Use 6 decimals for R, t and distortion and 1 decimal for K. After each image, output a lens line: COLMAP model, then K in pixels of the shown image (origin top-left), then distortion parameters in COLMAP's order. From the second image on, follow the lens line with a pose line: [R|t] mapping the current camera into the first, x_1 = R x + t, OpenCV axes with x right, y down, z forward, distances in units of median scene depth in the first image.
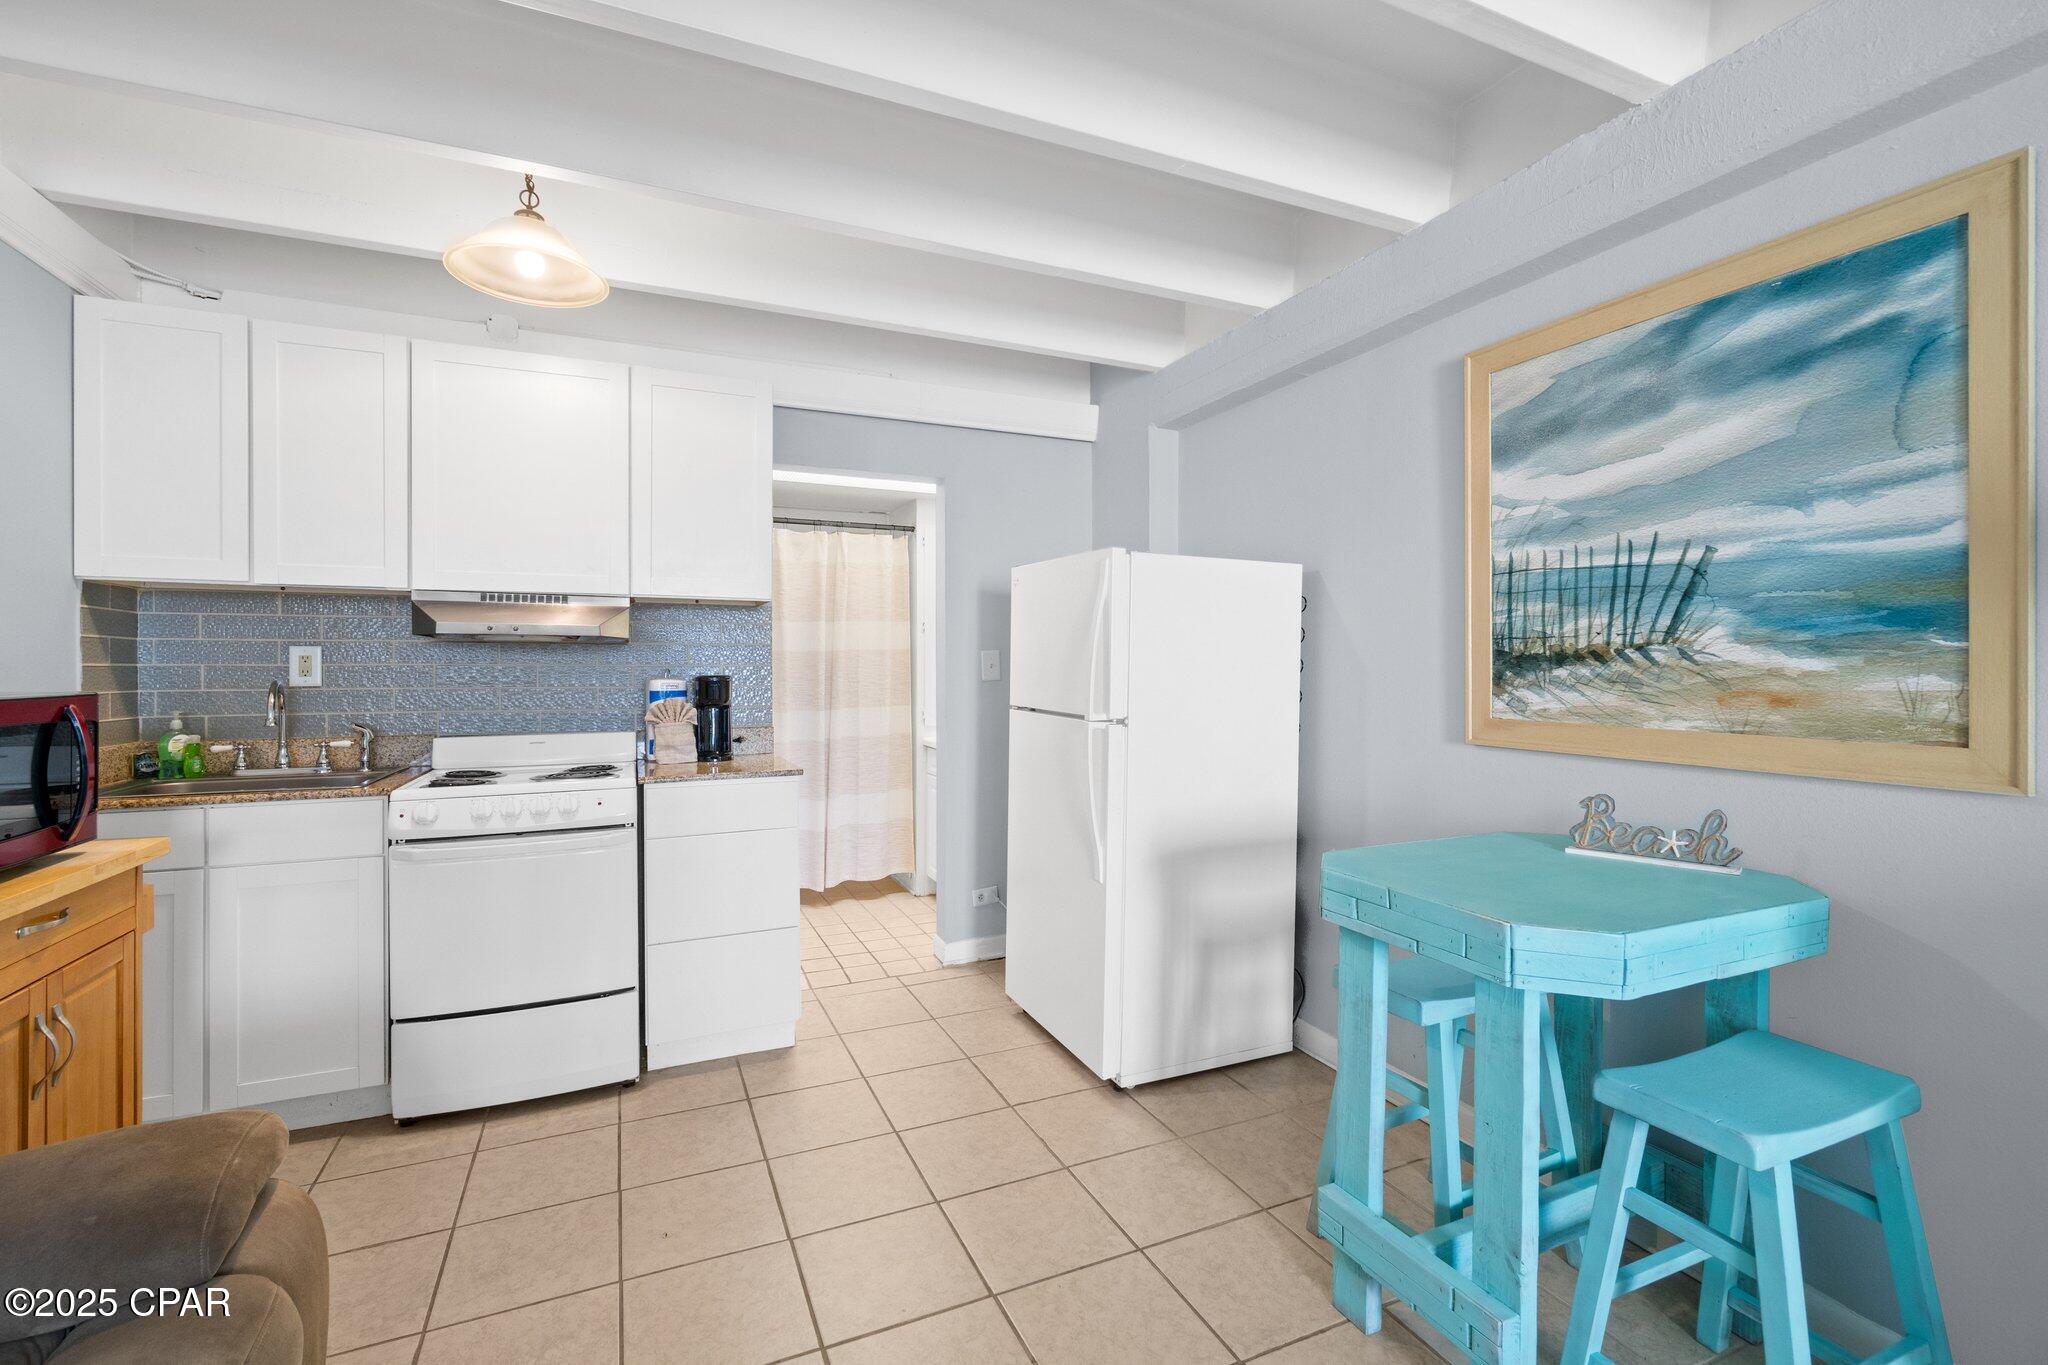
lens RADIAL K [[891.7, 0, 1019.1], [0, 891.7, 660.6], [0, 0, 1]] dist [-0.000958, 0.000136]
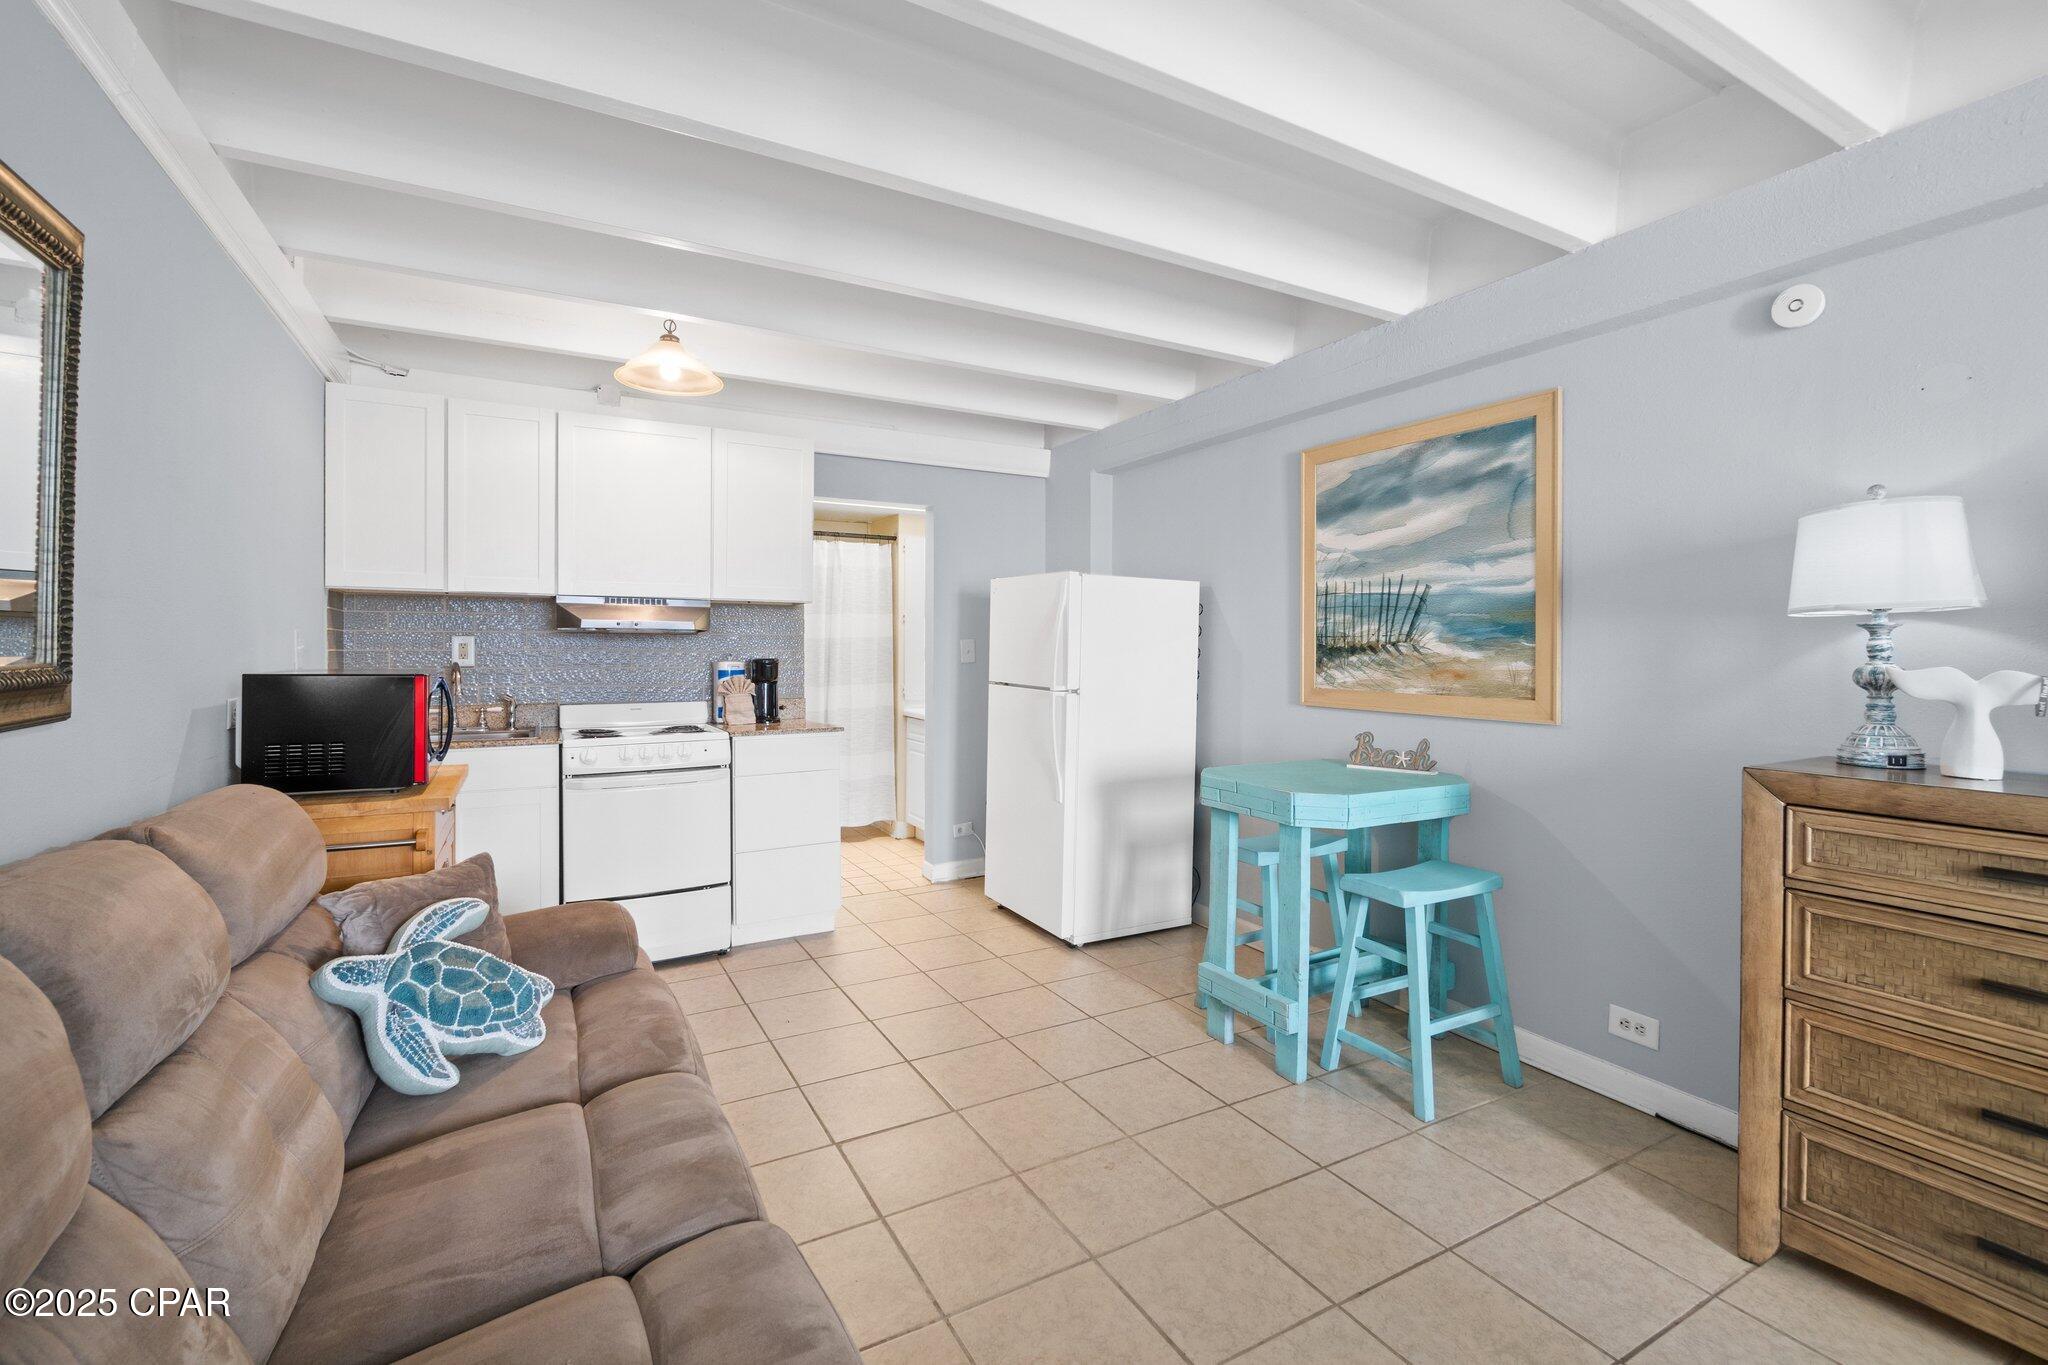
lens RADIAL K [[892.2, 0, 1024.3], [0, 892.2, 643.7], [0, 0, 1]] dist [-0.000632, -0.000026]
pose [[0.995875, 0.003884, 0.090650, -0.099967], [-0.004052, 0.999990, 0.001674, -0.011510], [-0.090643, -0.002034, 0.995881, -0.437274]]
